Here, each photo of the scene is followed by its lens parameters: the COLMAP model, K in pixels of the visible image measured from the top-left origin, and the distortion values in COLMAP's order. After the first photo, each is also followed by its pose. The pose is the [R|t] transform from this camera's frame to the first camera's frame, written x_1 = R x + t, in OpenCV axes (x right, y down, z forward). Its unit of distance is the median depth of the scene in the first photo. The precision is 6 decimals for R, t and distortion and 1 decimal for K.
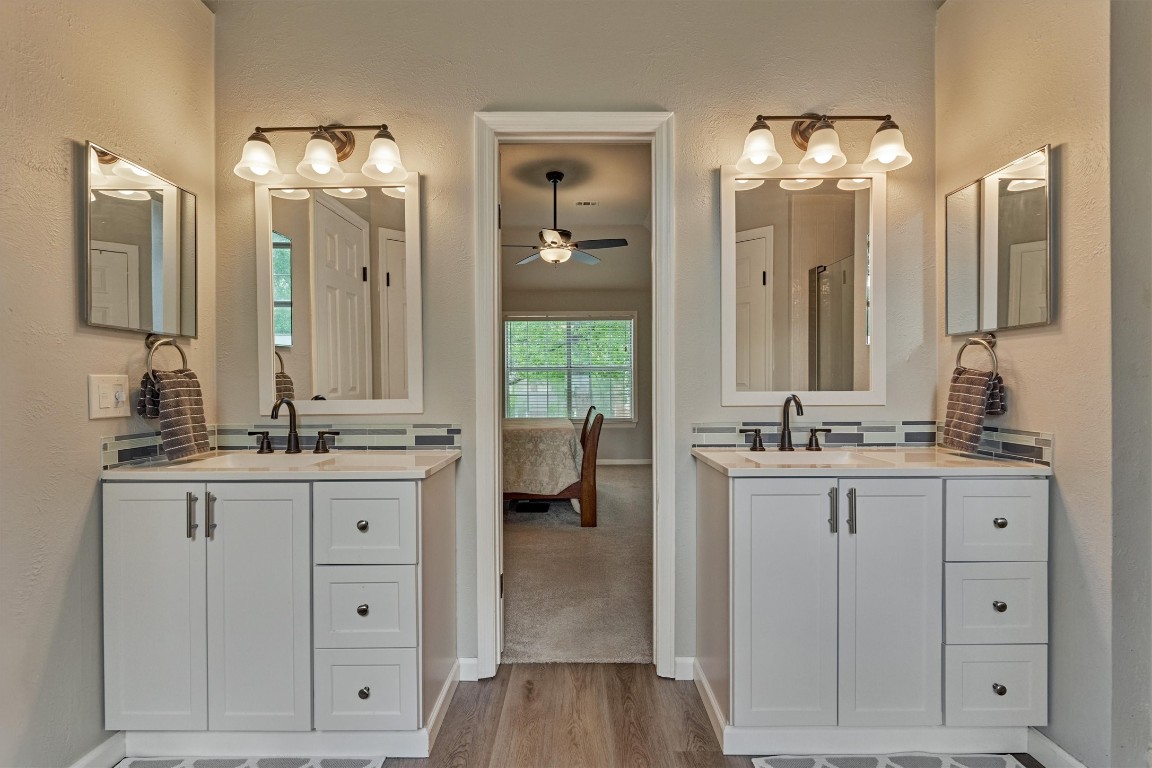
lens RADIAL K [[541.7, 0, 562.9], [0, 541.7, 386.5], [0, 0, 1]] dist [-0.012603, 0.000337]
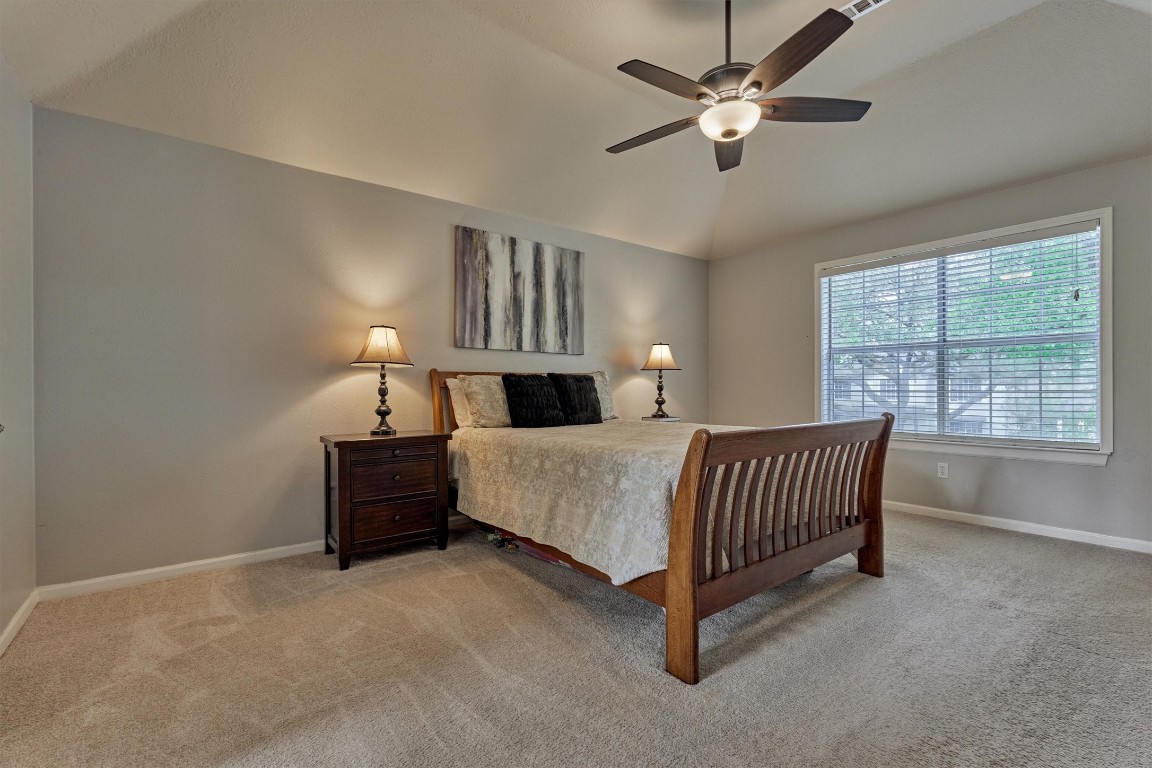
lens RADIAL K [[541.7, 0, 562.9], [0, 541.7, 386.5], [0, 0, 1]] dist [-0.012603, 0.000337]
pose [[0.637551, 0.002945, -0.770402, 0.323804], [-0.000930, 0.999995, 0.003053, 0.015908], [0.770407, -0.001230, 0.637551, 0.622181]]
